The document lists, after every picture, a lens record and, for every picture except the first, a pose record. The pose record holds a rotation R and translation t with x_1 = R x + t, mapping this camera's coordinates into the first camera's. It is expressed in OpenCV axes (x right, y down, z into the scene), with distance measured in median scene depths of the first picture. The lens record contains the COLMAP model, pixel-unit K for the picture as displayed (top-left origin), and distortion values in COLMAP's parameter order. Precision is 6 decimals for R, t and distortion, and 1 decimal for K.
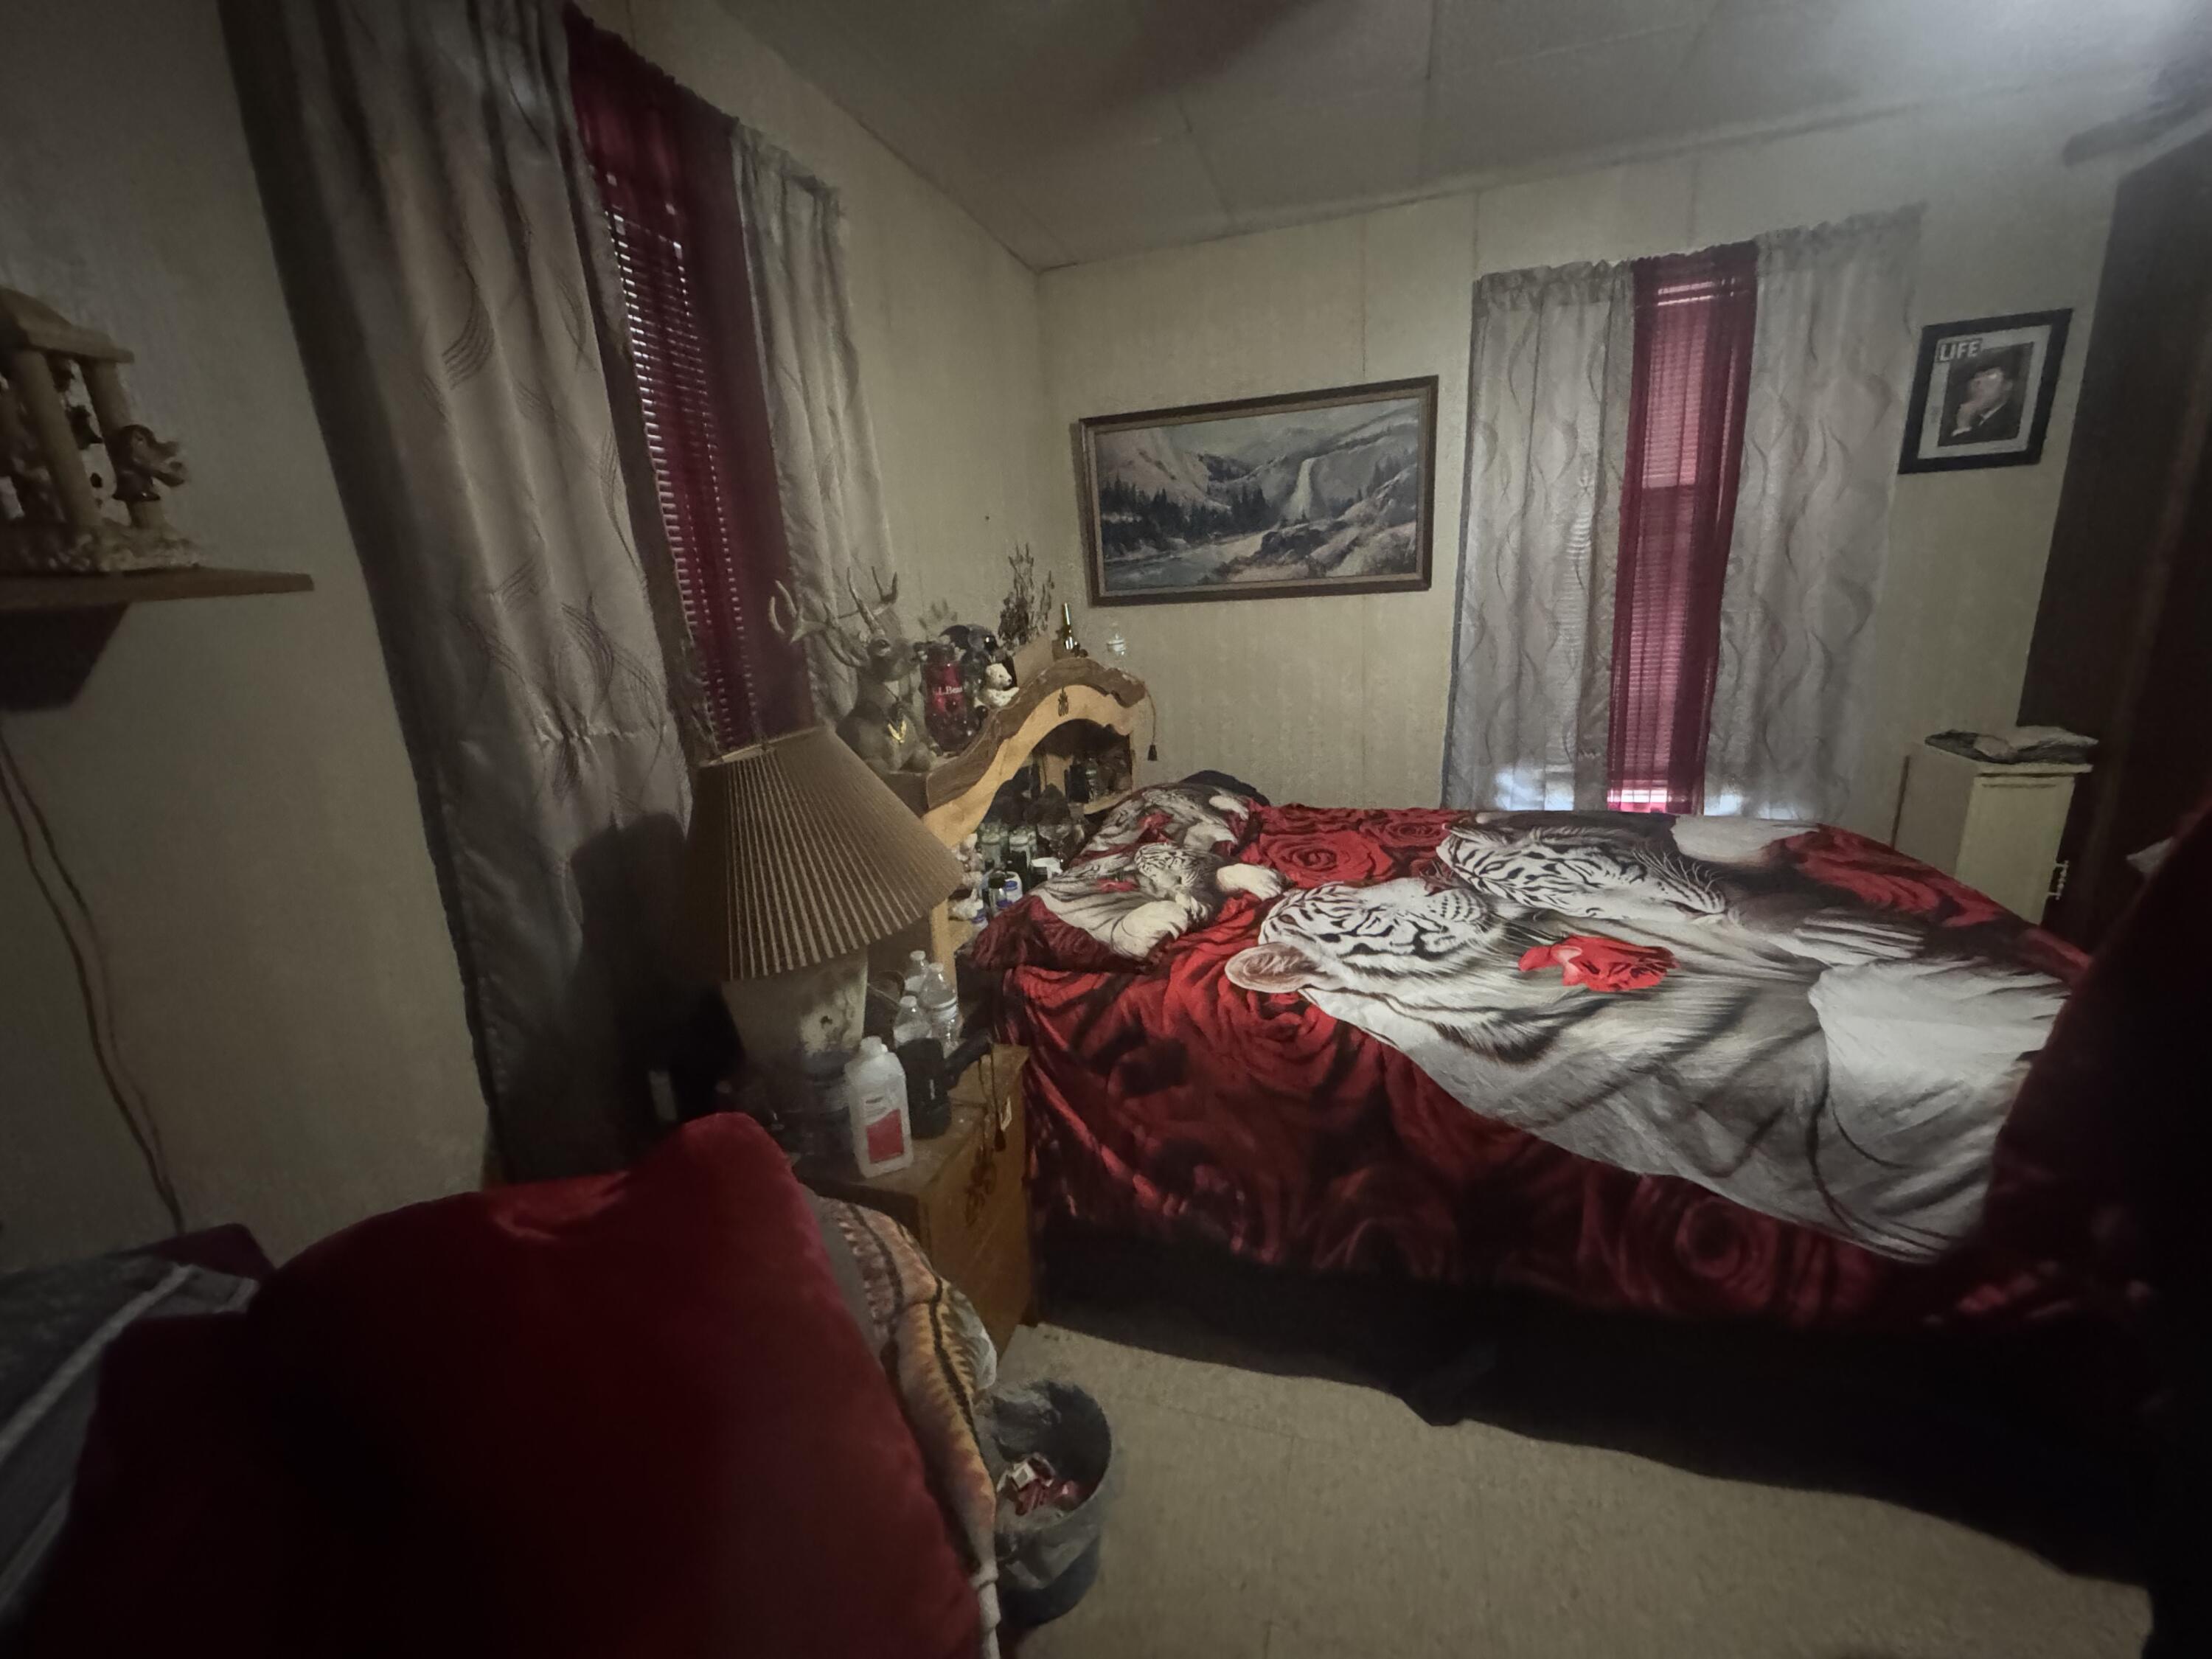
lens RADIAL K [[884.0, 0, 1105.0], [0, 884.0, 826.3], [0, 0, 1]] dist [-0.002601, 0.000710]
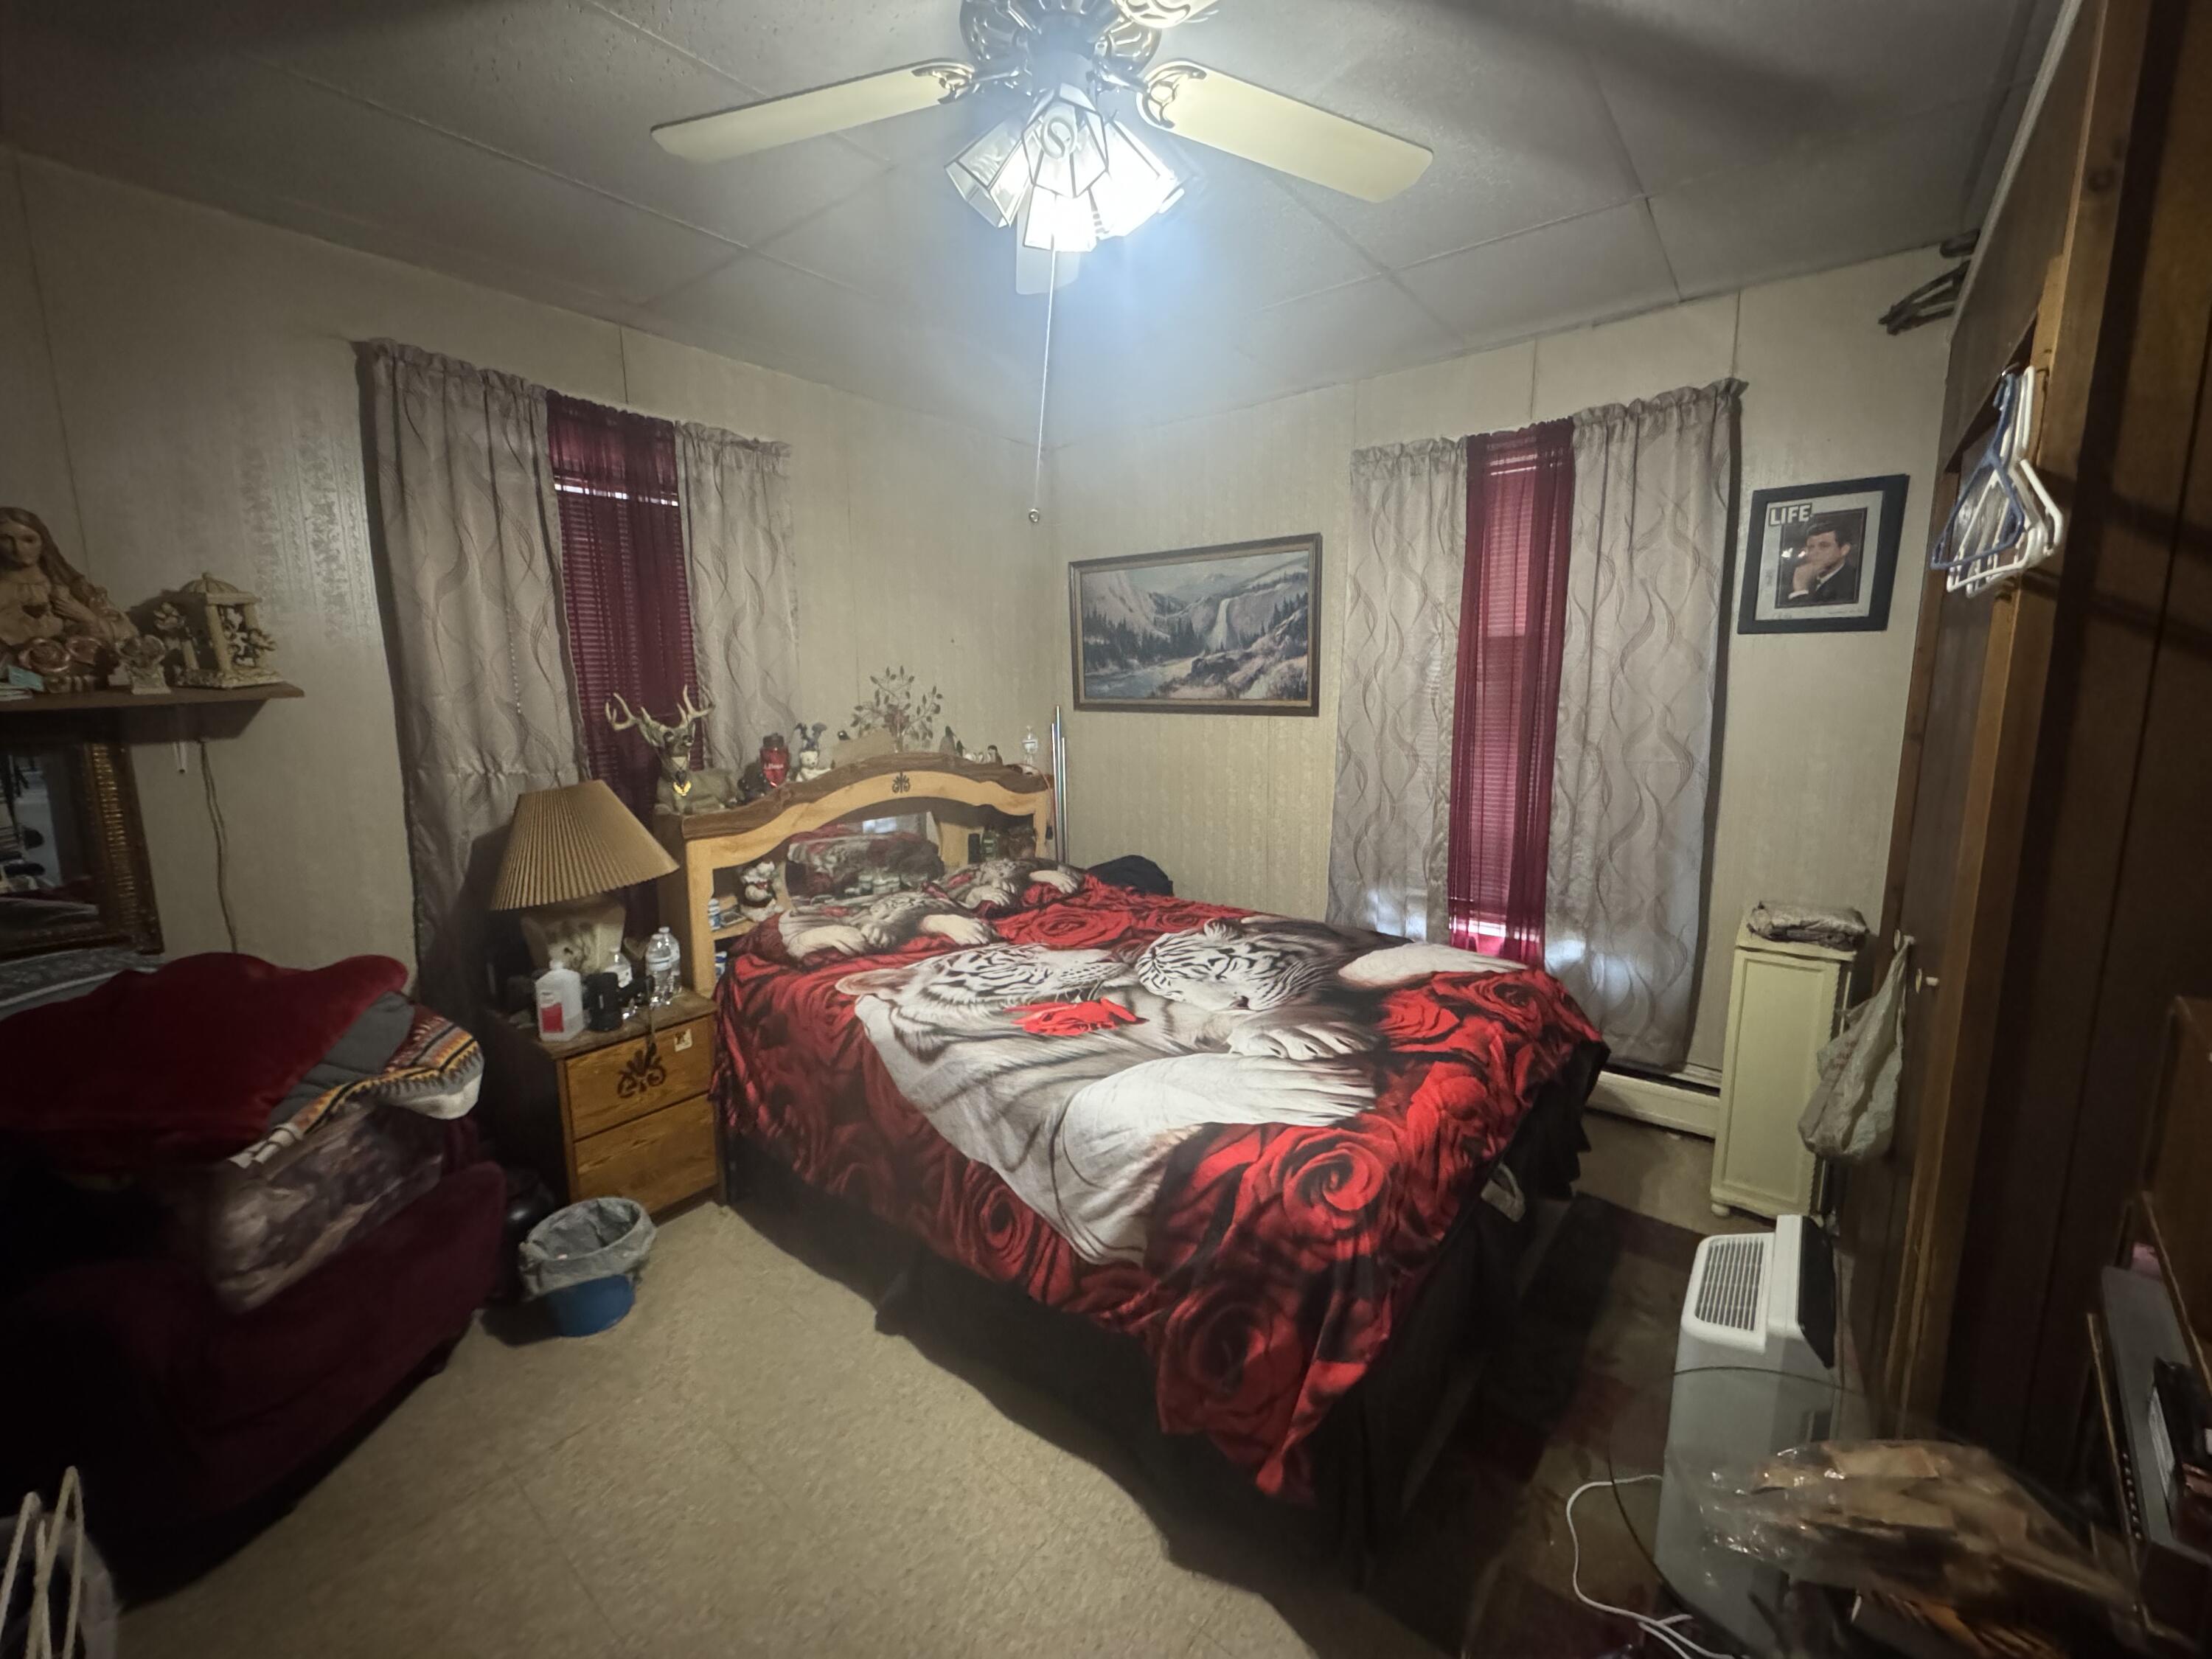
lens RADIAL K [[884.0, 0, 1105.0], [0, 884.0, 826.3], [0, 0, 1]] dist [-0.002601, 0.000710]
pose [[0.929428, 0.110535, -0.352059, 0.669910], [-0.141572, 0.987884, -0.063584, -0.029647], [0.340765, 0.108938, 0.933816, -0.139816]]
